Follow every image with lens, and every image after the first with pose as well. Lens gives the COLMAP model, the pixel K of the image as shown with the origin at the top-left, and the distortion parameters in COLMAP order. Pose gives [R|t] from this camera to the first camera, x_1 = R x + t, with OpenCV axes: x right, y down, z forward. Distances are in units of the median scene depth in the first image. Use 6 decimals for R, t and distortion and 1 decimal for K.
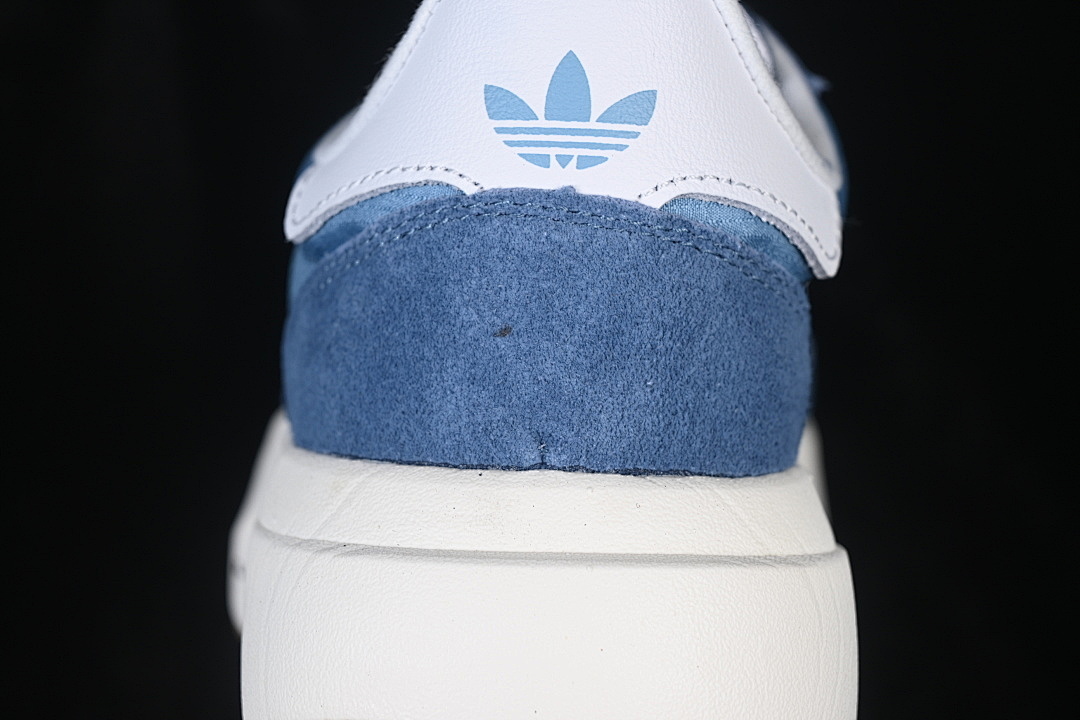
lens RADIAL K [[2413.9, 0, 540.1], [0, 2413.9, 360.4], [0, 0, 1]] dist [-0.083214, 0.000000]
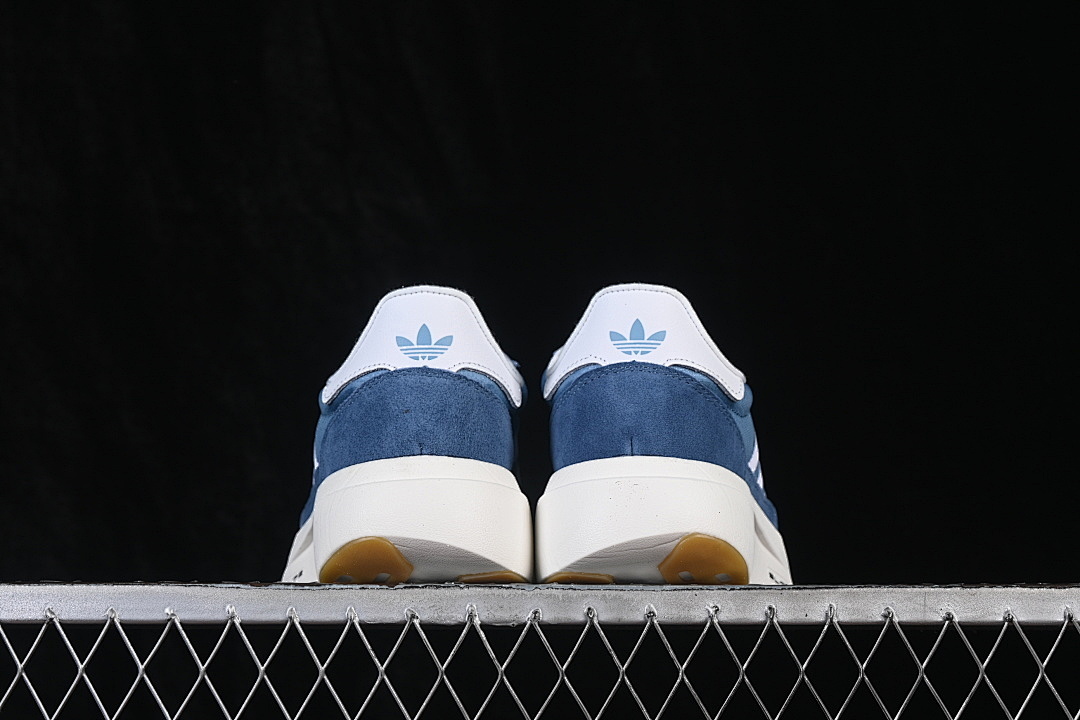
lens RADIAL K [[2413.9, 0, 545.5], [0, 2413.9, 360.7], [0, 0, 1]] dist [-0.083214, 0.000000]
pose [[0.994964, -0.033431, 0.094494, -0.123819], [0.054352, 0.972053, -0.228384, 0.618892], [-0.084218, 0.232369, 0.968975, -1.941204]]
